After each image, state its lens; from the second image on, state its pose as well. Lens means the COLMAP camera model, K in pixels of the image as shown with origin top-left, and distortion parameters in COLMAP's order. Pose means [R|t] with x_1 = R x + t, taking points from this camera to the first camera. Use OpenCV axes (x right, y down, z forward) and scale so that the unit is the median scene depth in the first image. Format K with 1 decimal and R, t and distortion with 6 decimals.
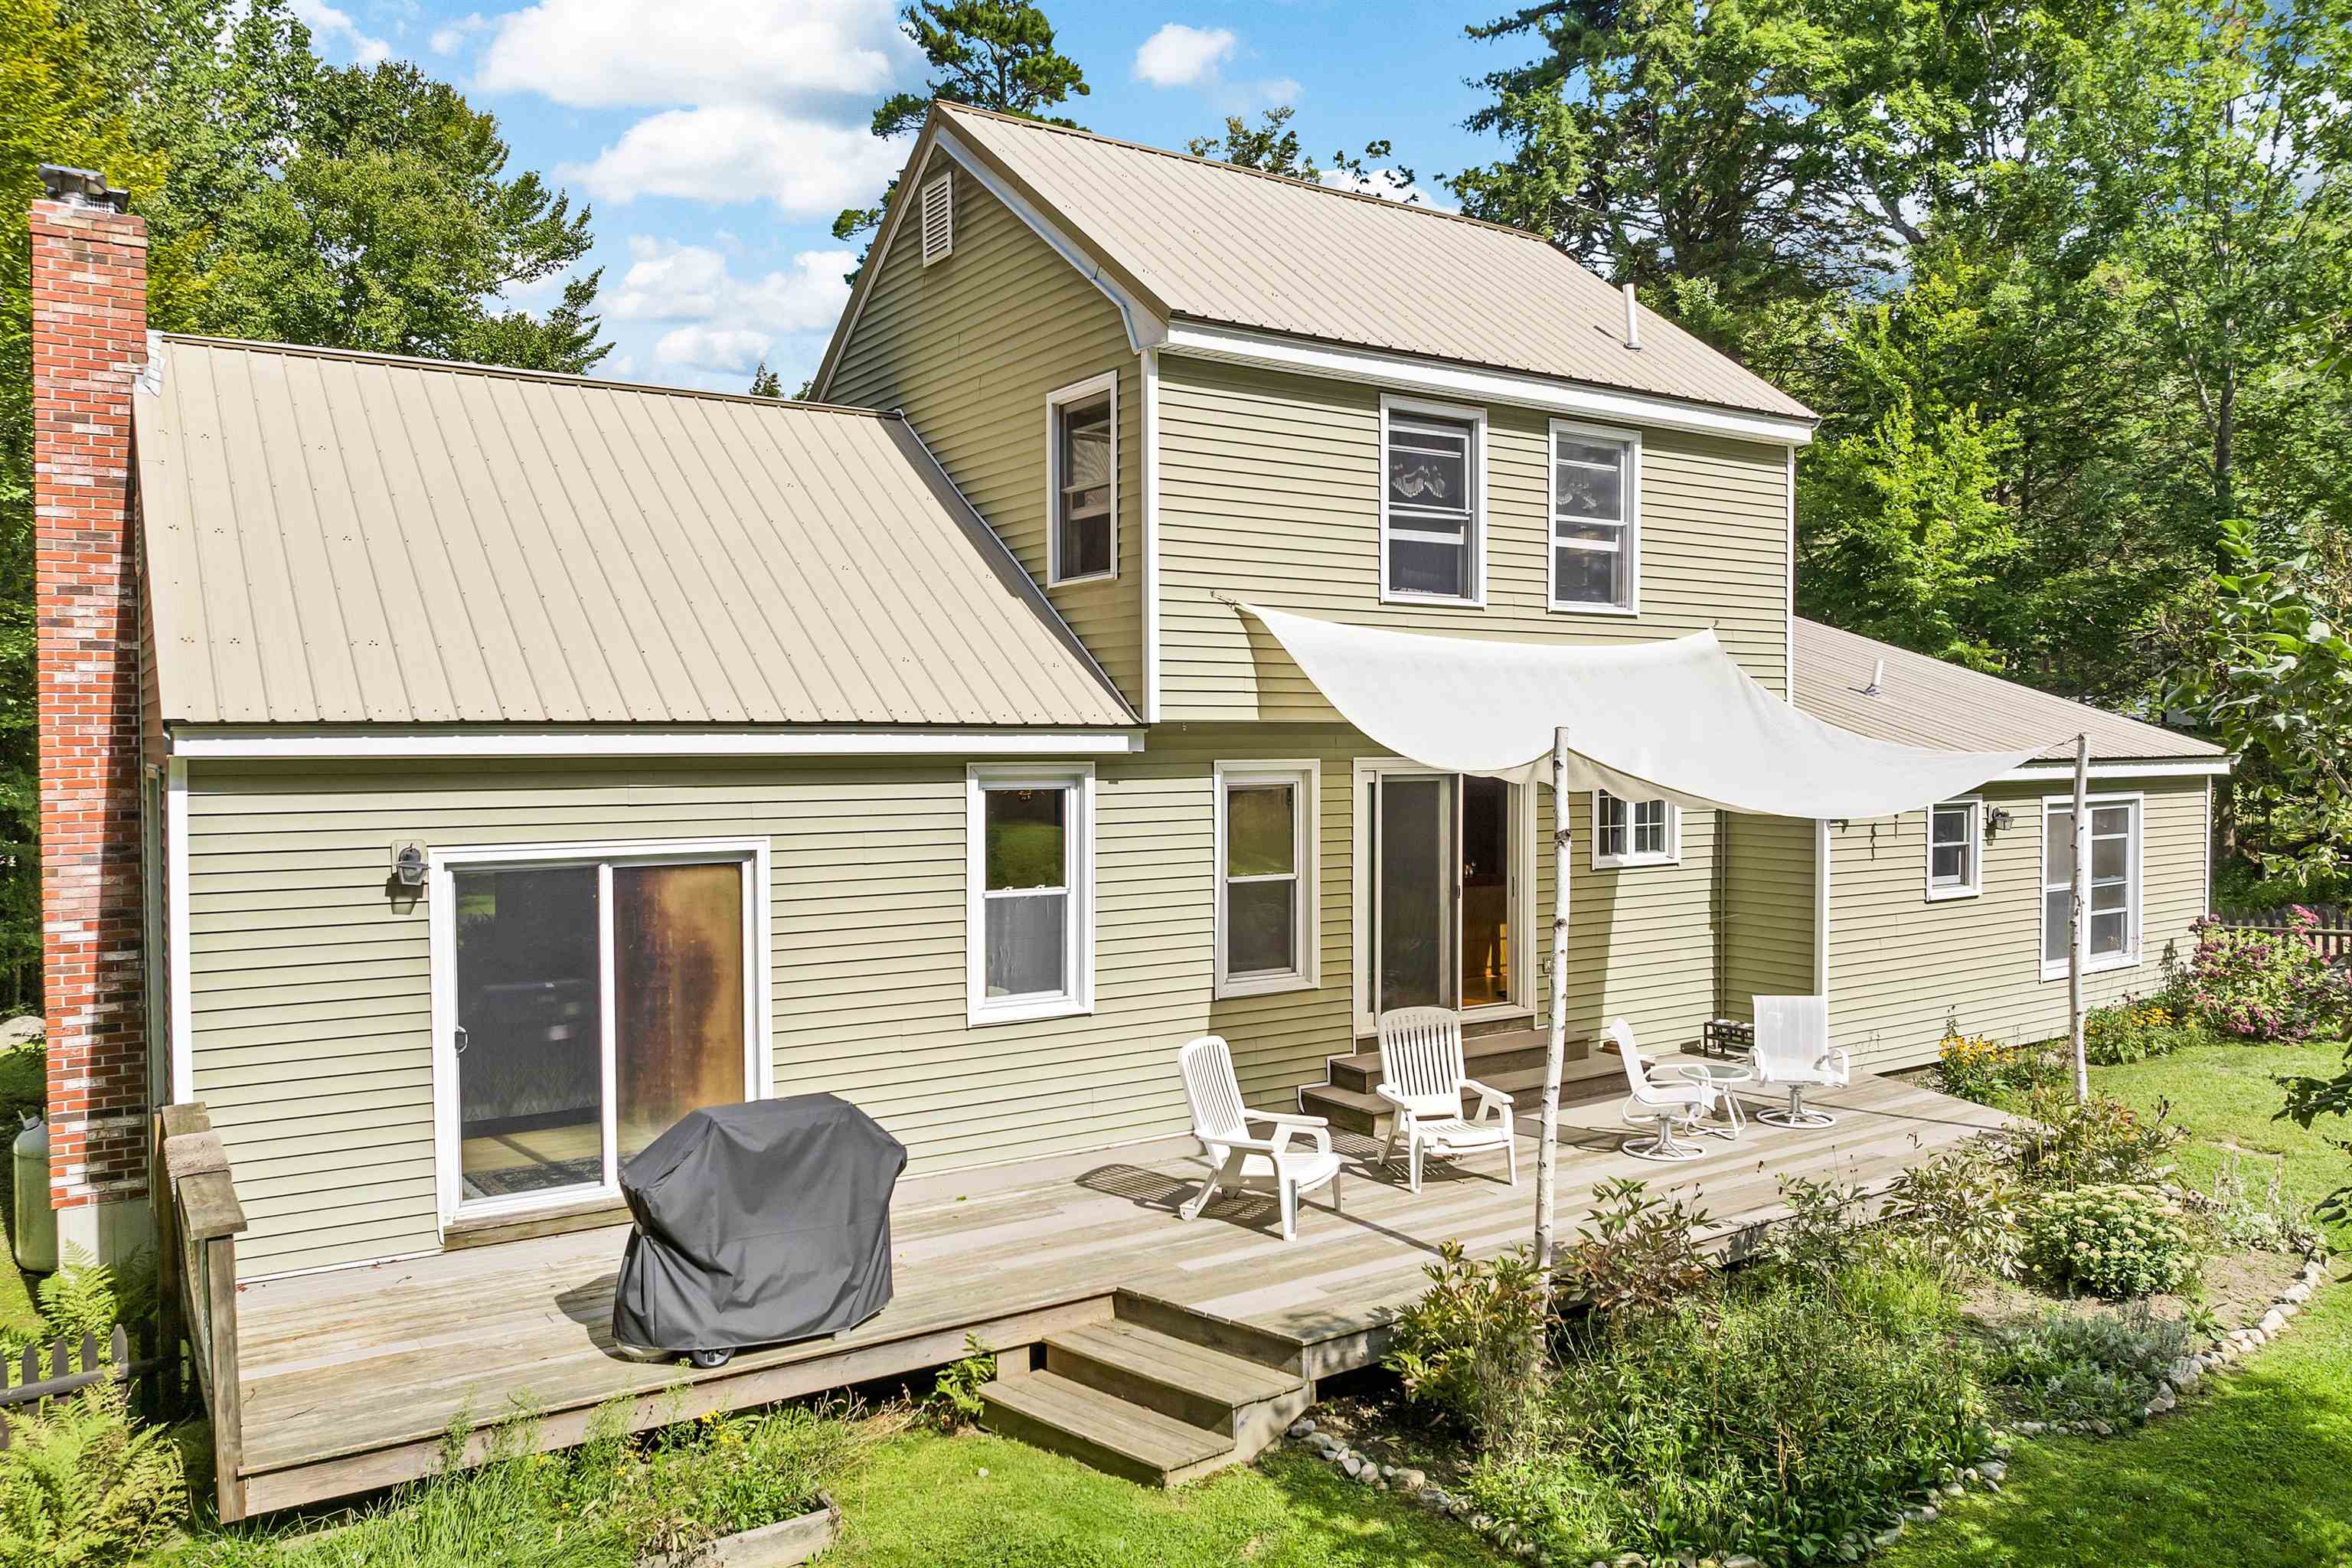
lens RADIAL K [[1700.7, 0, 1176.0], [0, 1700.7, 784.0], [0, 0, 1]] dist [-0.033554, -0.002597]
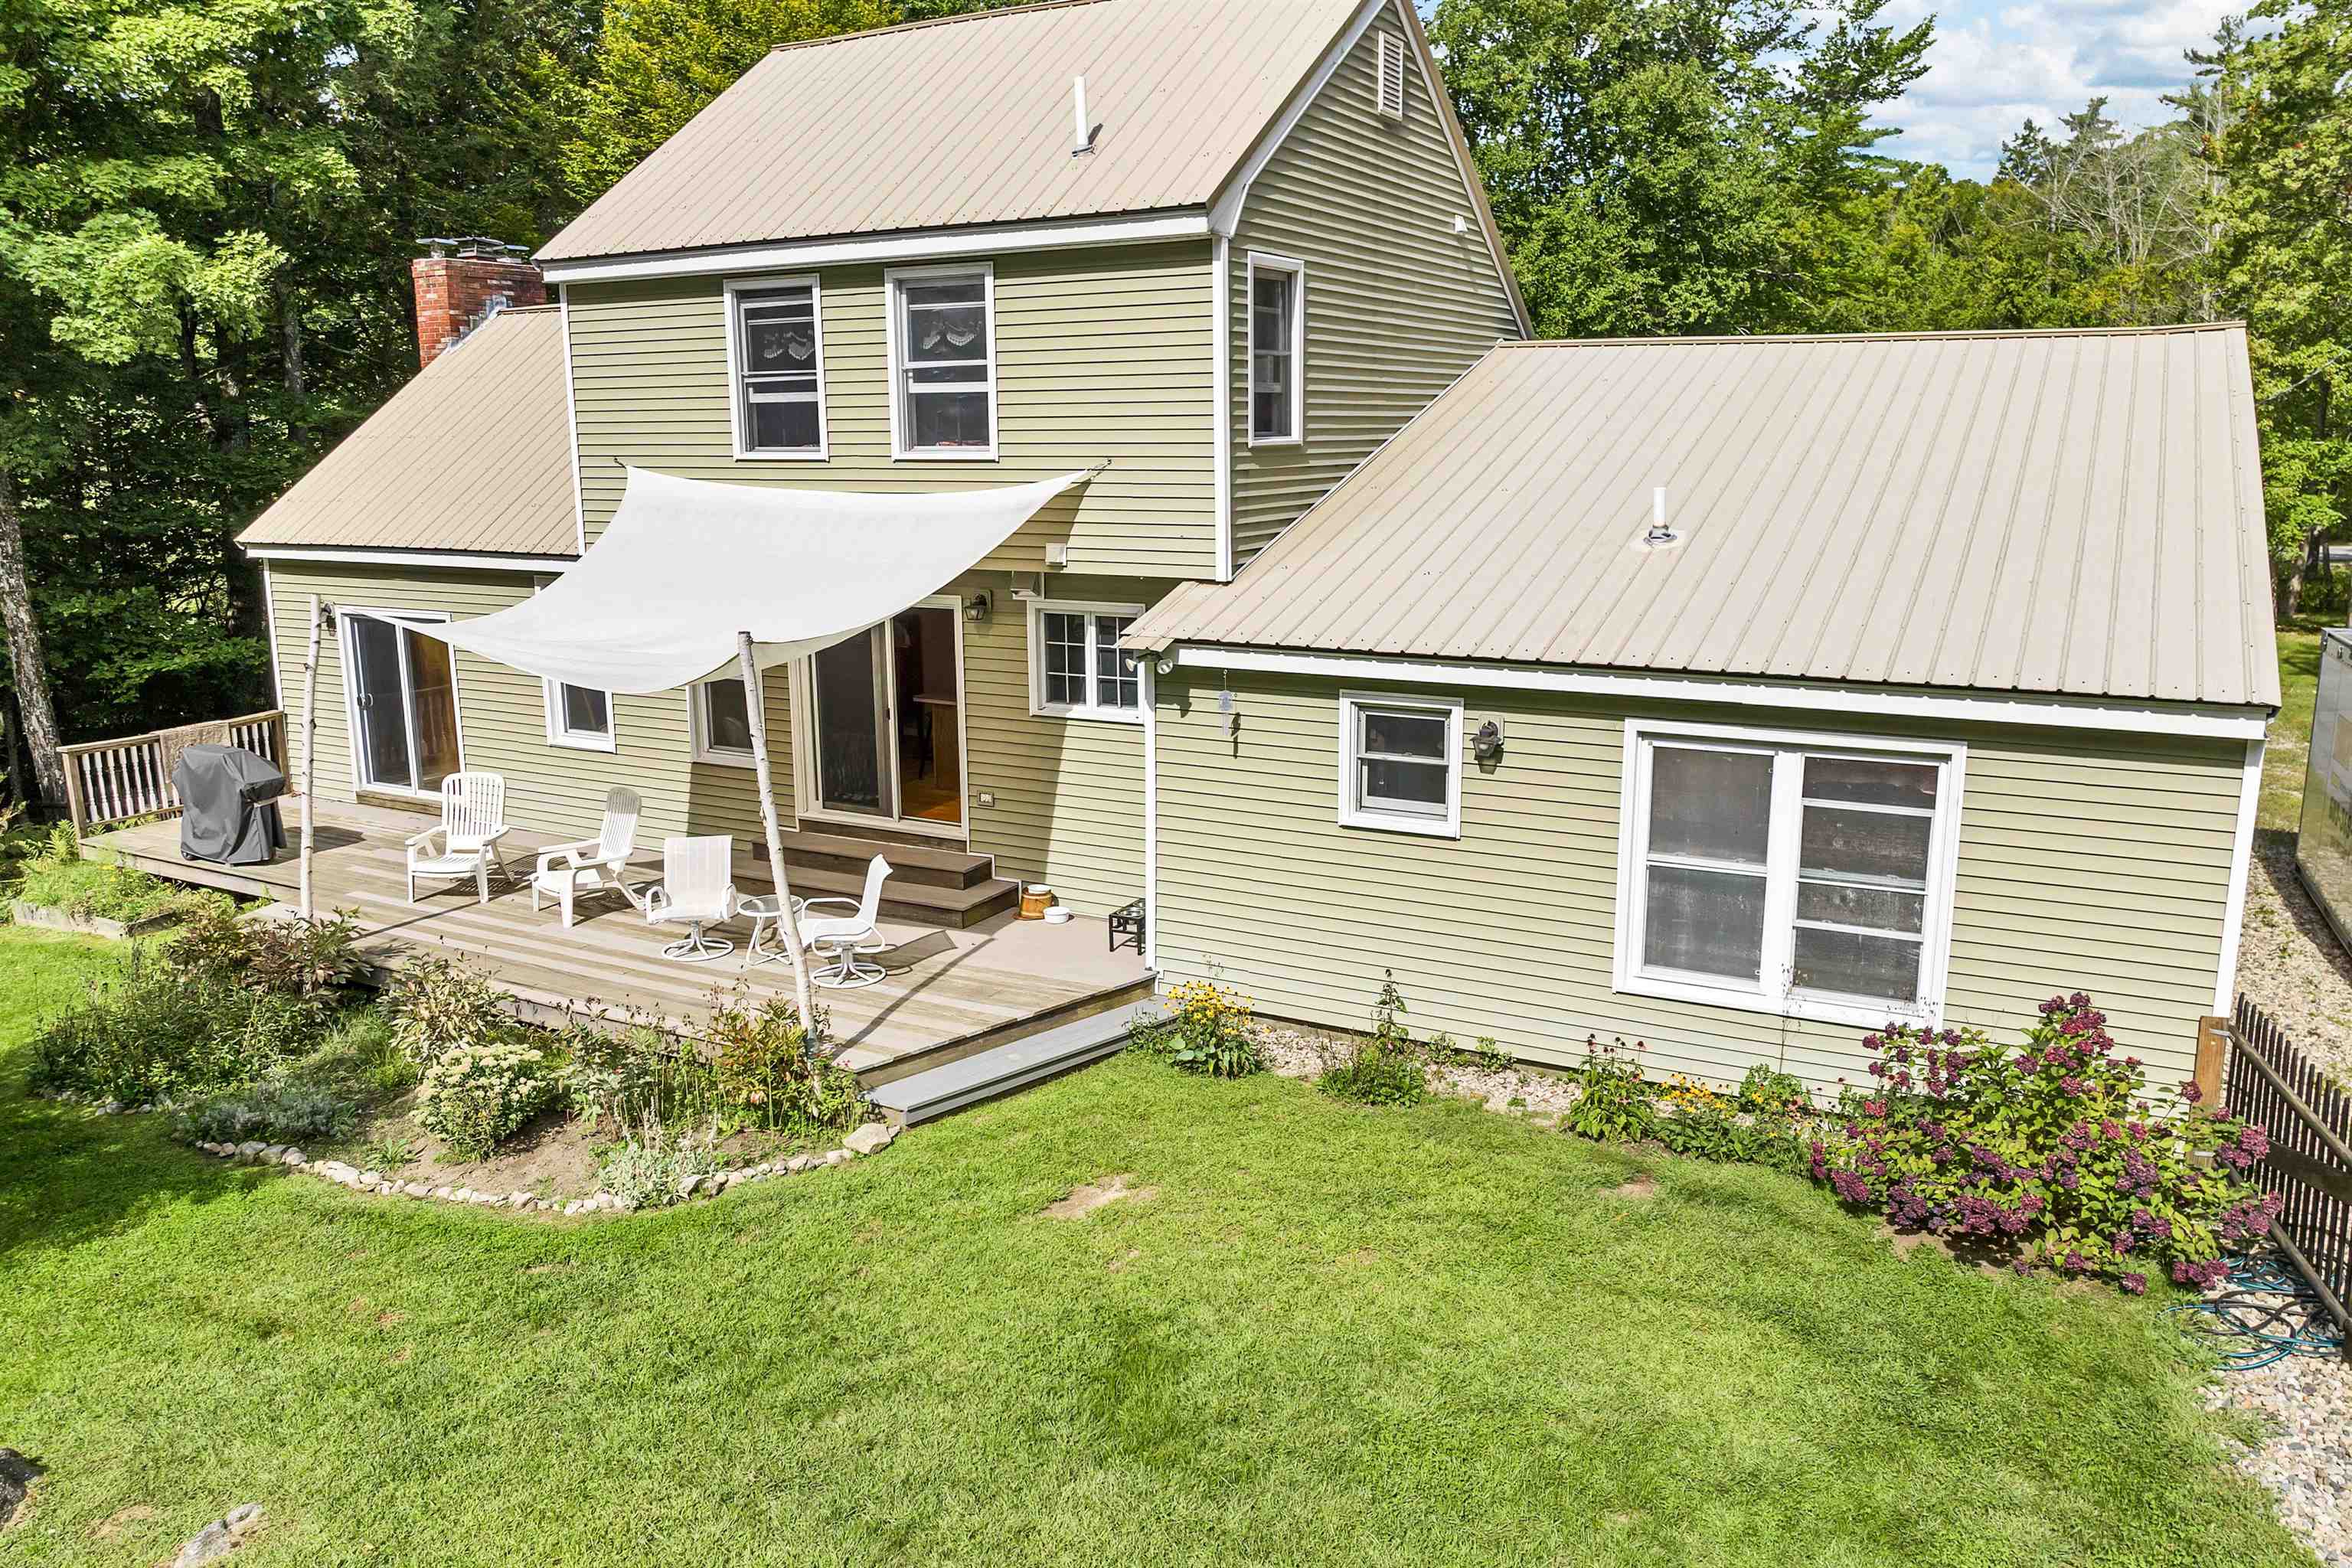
lens RADIAL K [[1700.7, 0, 1176.0], [0, 1700.7, 784.0], [0, 0, 1]] dist [-0.033554, -0.002597]
pose [[0.452964, 0.185237, -0.872073, 1.284893], [-0.017222, 0.979812, 0.199177, -0.121205], [0.891363, -0.075201, 0.447010, 0.696957]]
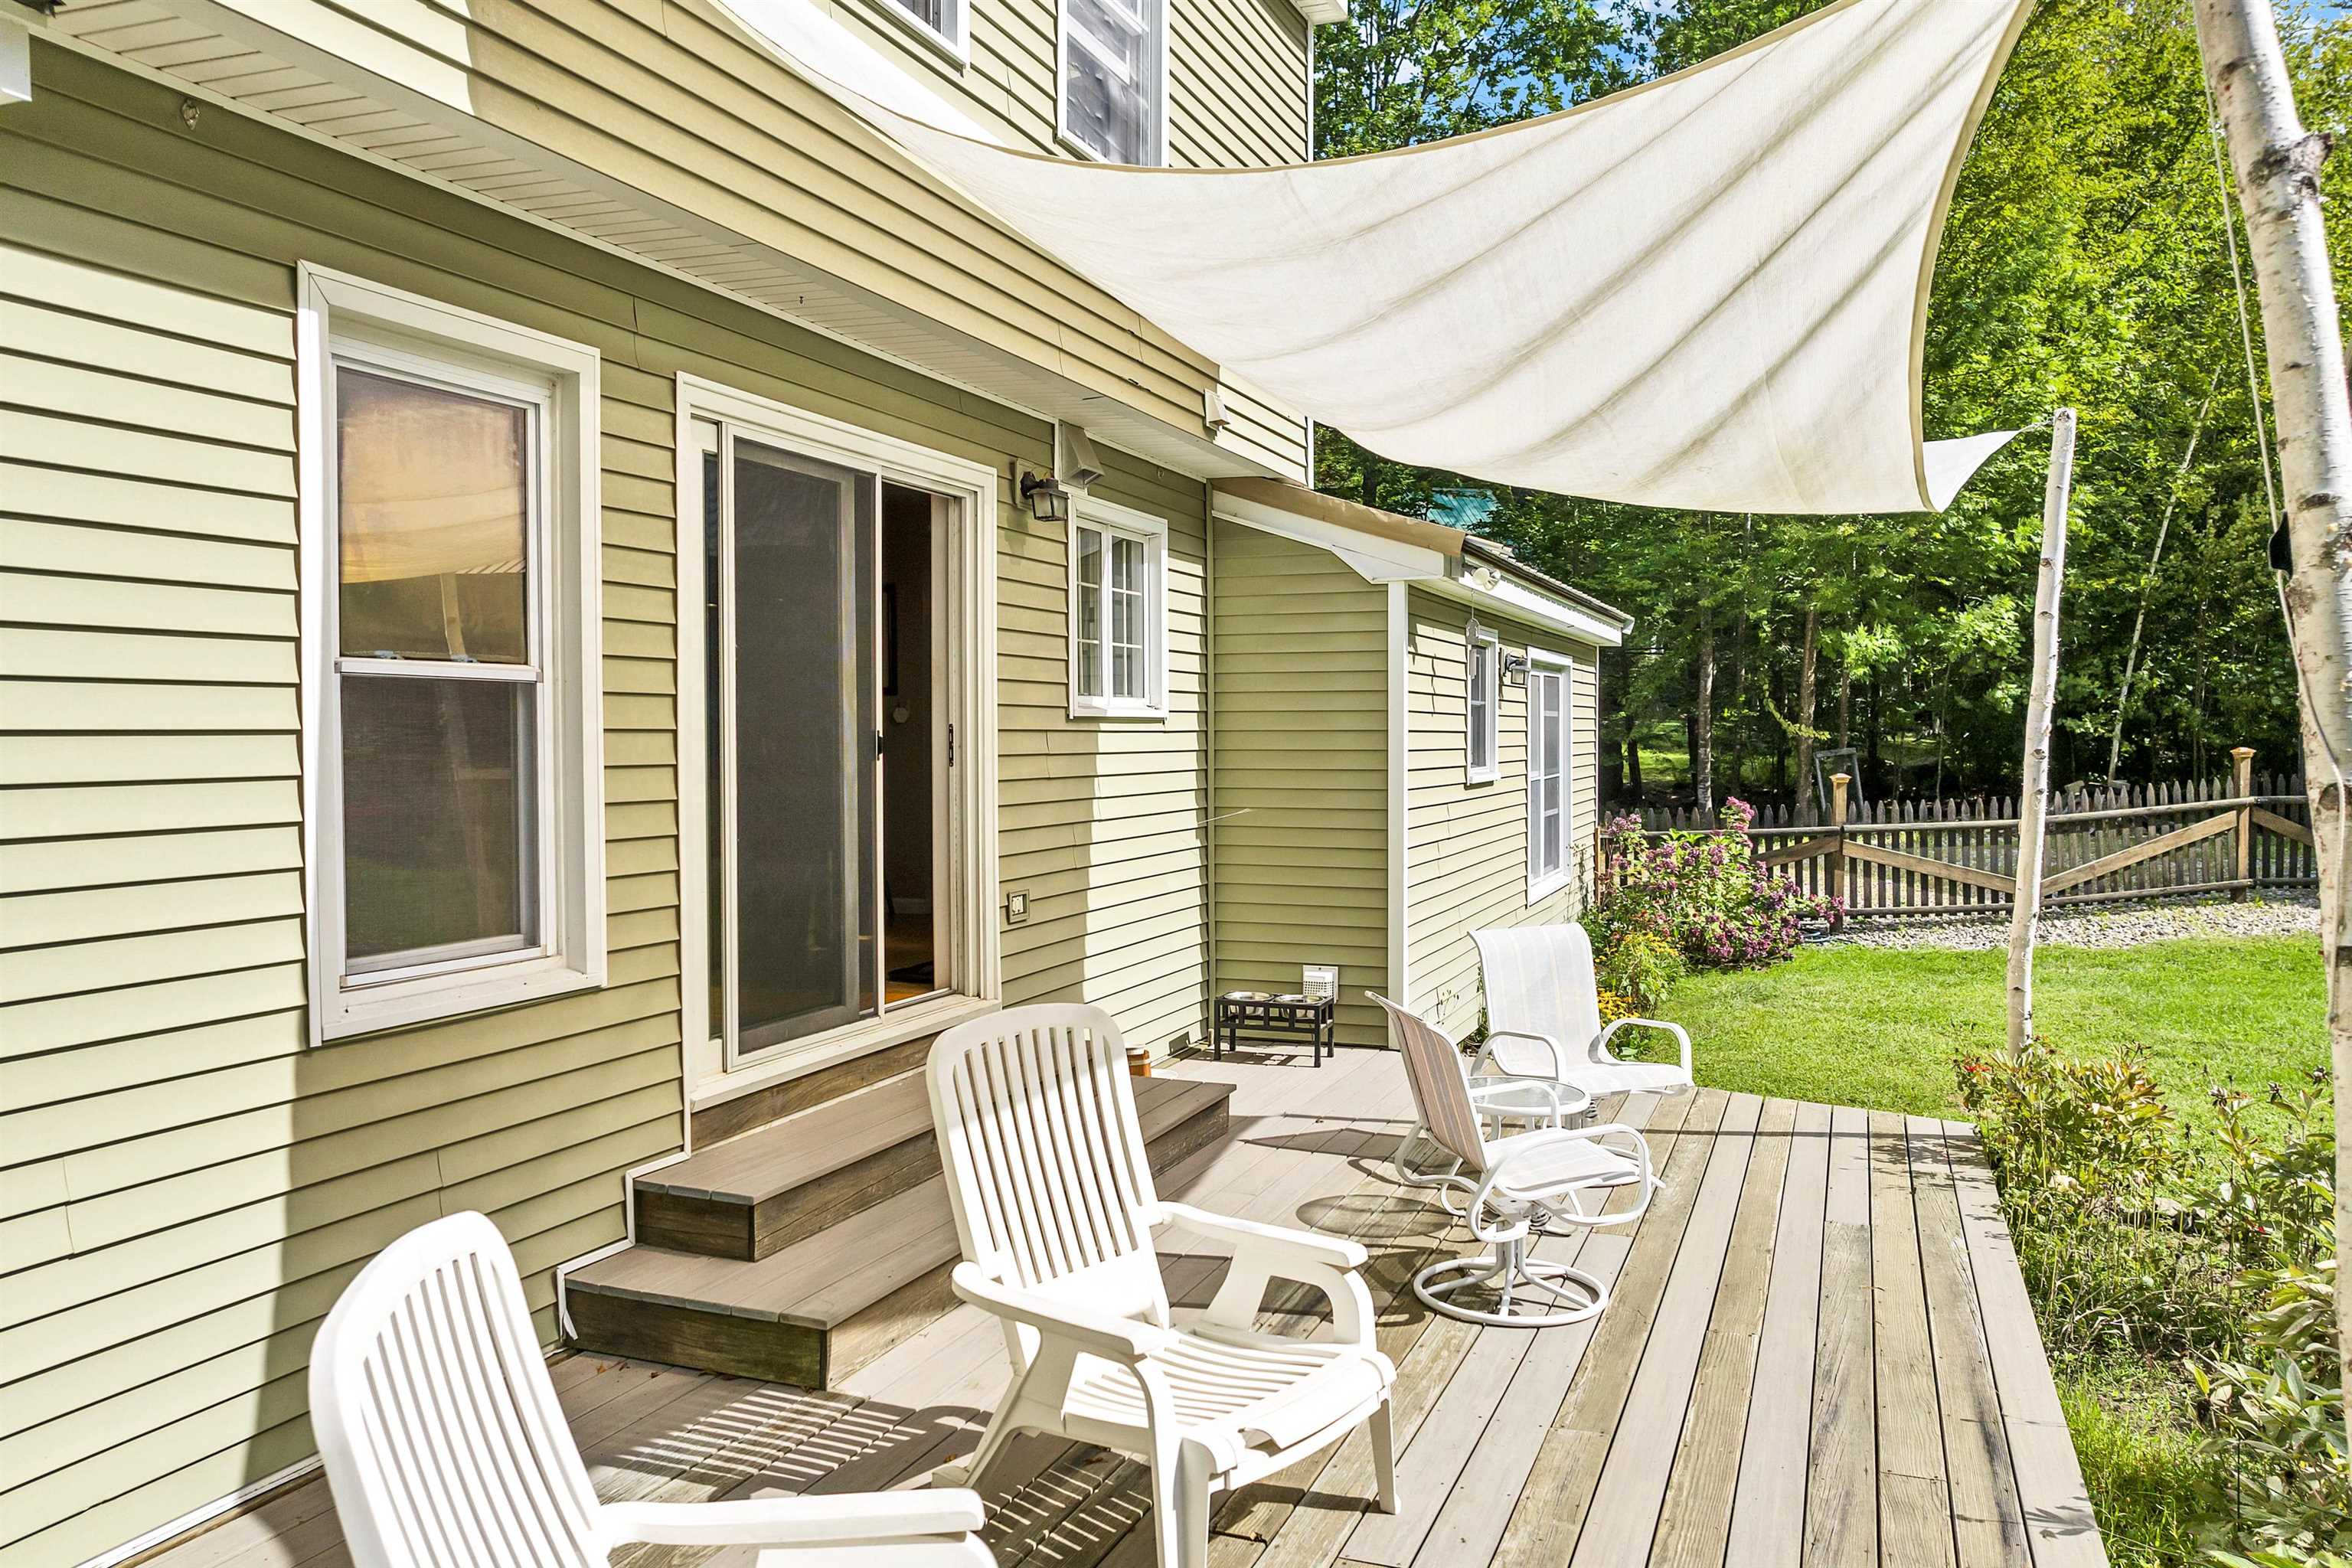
lens RADIAL K [[1700.7, 0, 1176.0], [0, 1700.7, 784.0], [0, 0, 1]] dist [-0.033554, -0.002597]
pose [[0.826358, -0.015806, 0.562923, -0.017434], [0.016630, 0.999855, 0.003663, 0.076630], [-0.562899, 0.006334, 0.826501, 0.623847]]
